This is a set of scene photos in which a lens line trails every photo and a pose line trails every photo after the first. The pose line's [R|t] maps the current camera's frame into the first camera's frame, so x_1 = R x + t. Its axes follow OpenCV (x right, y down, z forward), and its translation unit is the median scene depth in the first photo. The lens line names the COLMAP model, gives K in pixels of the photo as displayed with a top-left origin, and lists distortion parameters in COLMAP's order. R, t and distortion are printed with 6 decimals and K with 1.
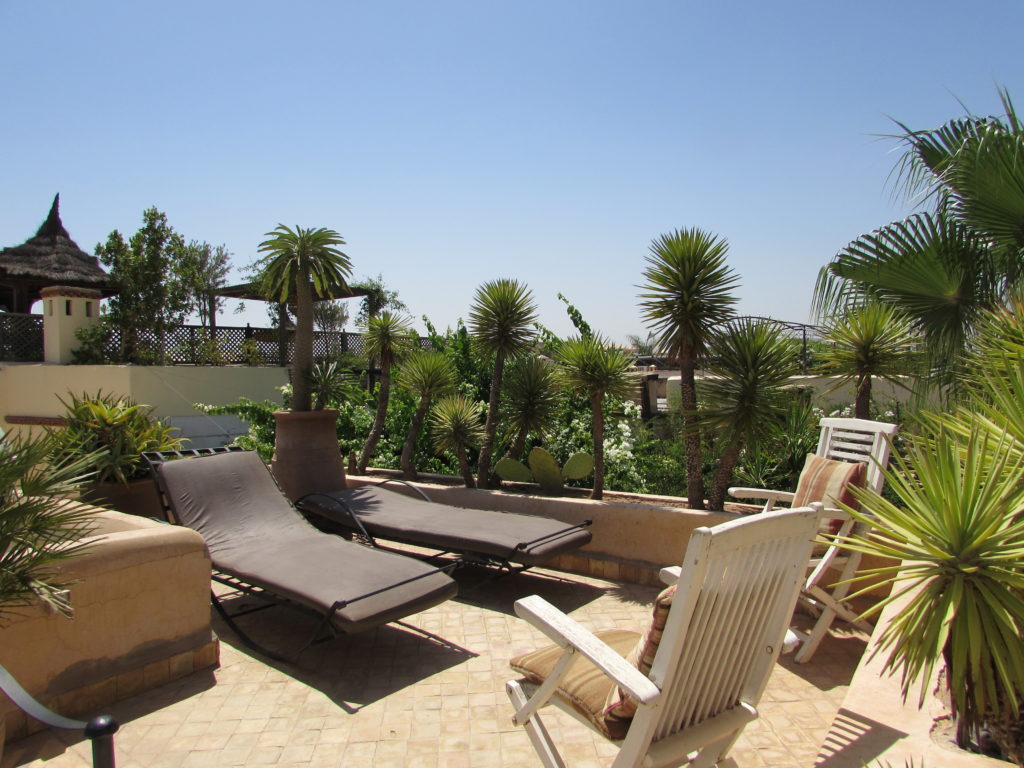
lens RADIAL K [[726.0, 0, 512.0], [0, 726.0, 384.0], [0, 0, 1]] dist [-0.032766, 0.006592]
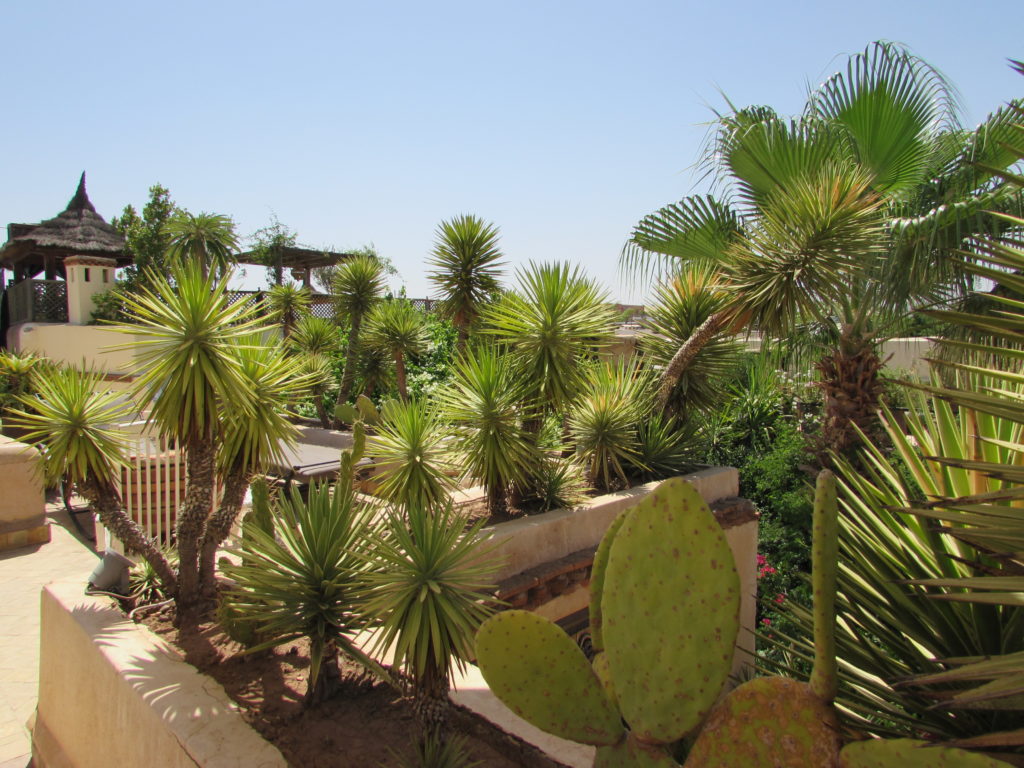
lens RADIAL K [[726.0, 0, 512.0], [0, 726.0, 384.0], [0, 0, 1]] dist [-0.032766, 0.006592]
pose [[0.995601, 0.011867, -0.092943, 0.149528], [-0.006879, 0.998528, 0.053808, 0.000223], [0.093445, -0.052932, 0.994216, -0.070457]]
